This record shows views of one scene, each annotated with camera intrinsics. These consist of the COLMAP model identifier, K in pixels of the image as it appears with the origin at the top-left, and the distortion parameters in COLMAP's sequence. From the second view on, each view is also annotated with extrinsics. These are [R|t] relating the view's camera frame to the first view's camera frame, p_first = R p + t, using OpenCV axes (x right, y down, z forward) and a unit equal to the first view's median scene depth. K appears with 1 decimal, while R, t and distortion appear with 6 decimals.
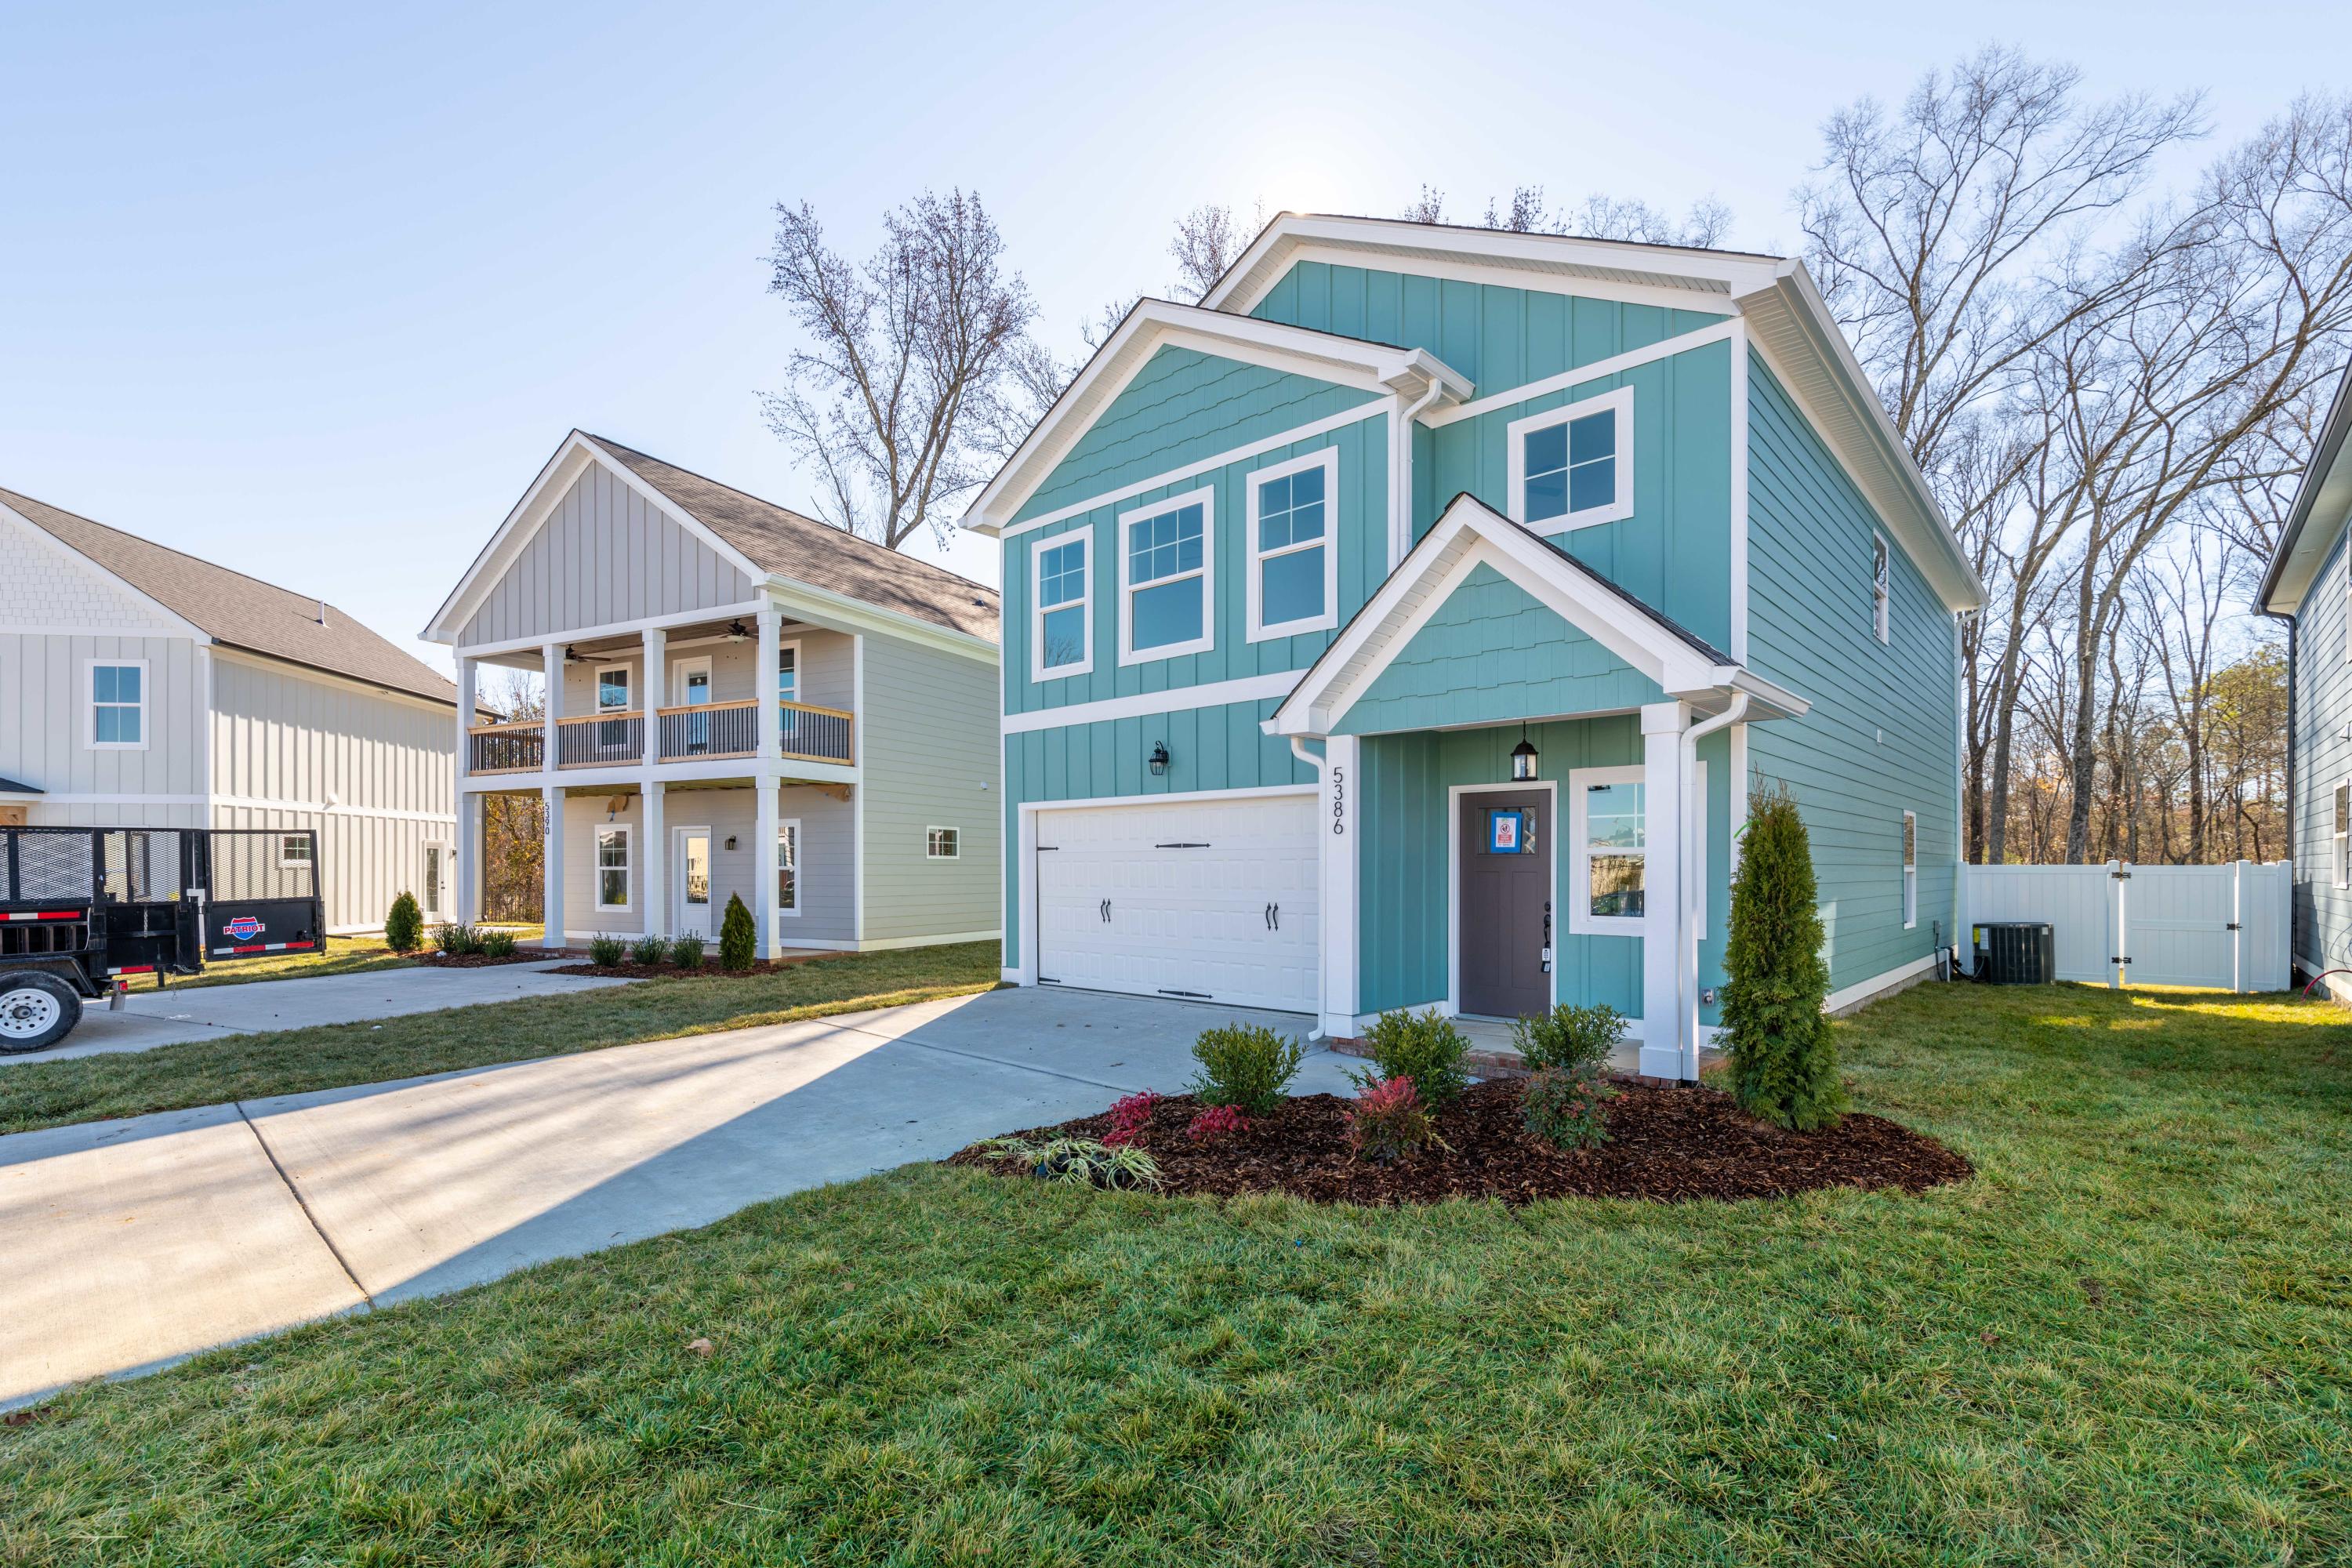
lens RADIAL K [[1047.4, 0, 1171.1], [0, 1047.4, 865.3], [0, 0, 1]] dist [0.002445, 0.000082]
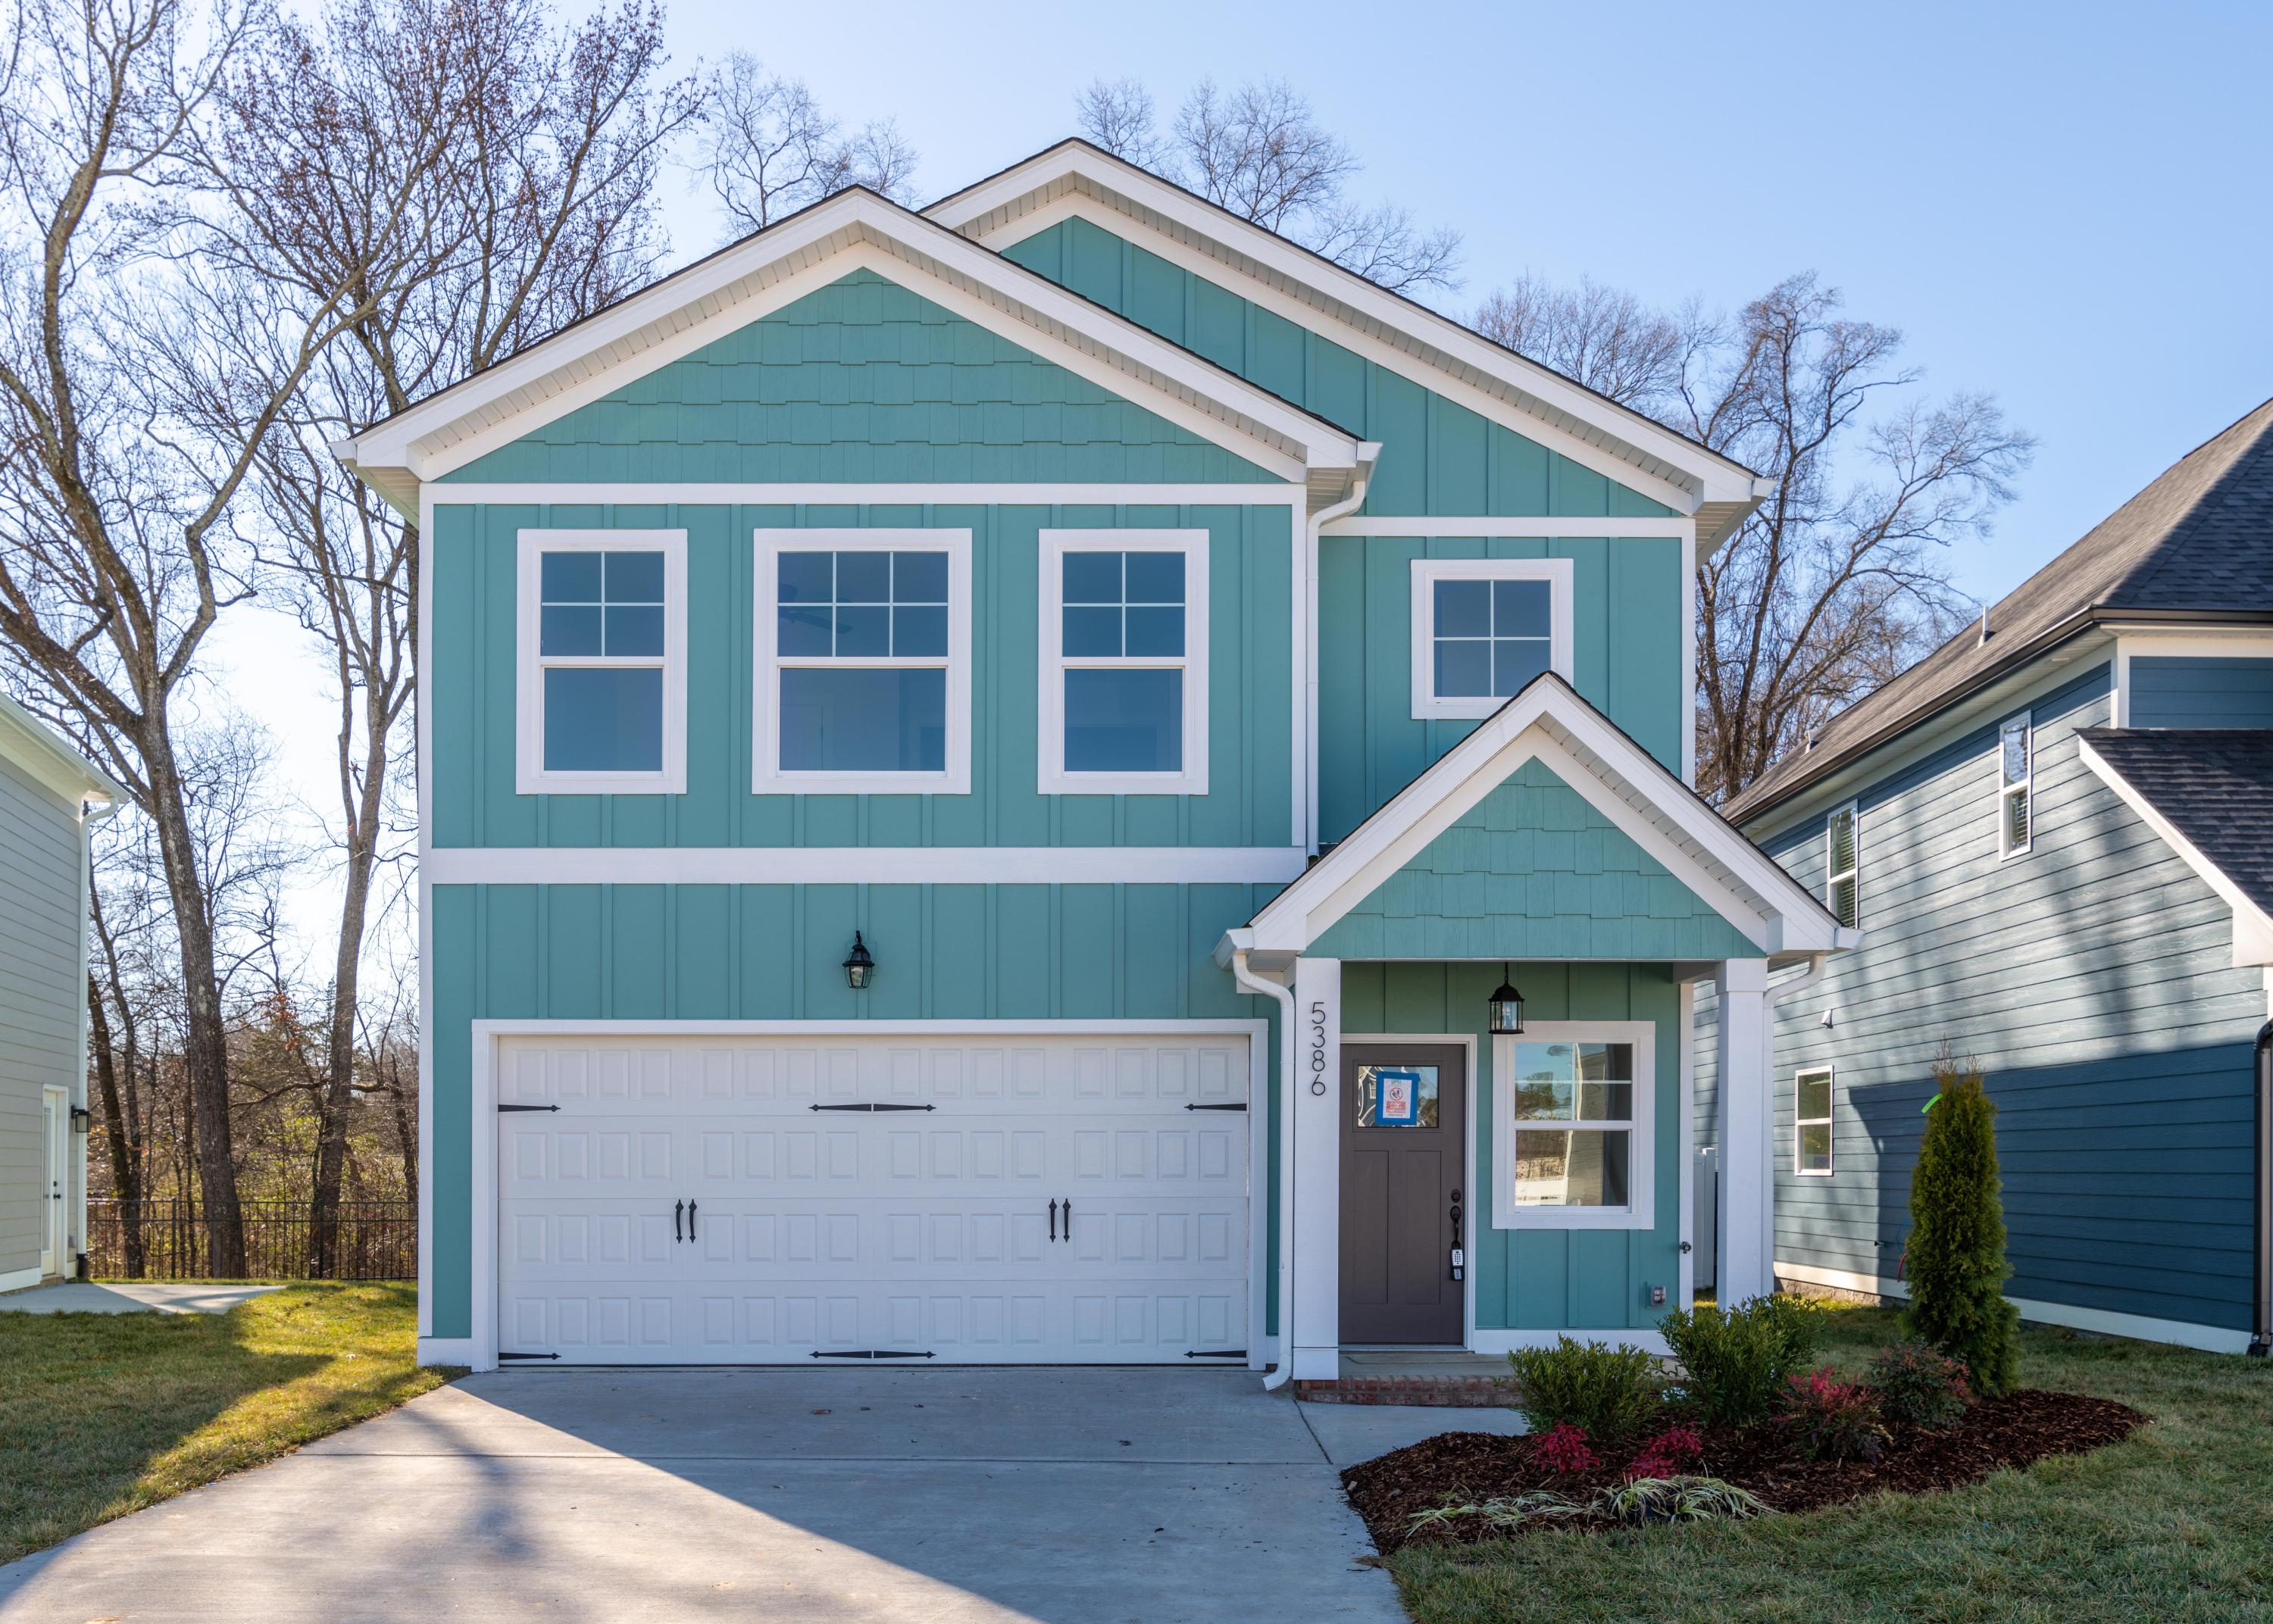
lens RADIAL K [[1918.7, 0, 1131.6], [0, 1918.7, 1155.9], [0, 0, 1]] dist [0.004500, 0.000640]
pose [[0.743738, 0.004295, 0.668457, -0.680621], [-0.002299, 0.999990, -0.003867, 0.014059], [-0.668467, 0.001339, 0.743740, 0.092639]]
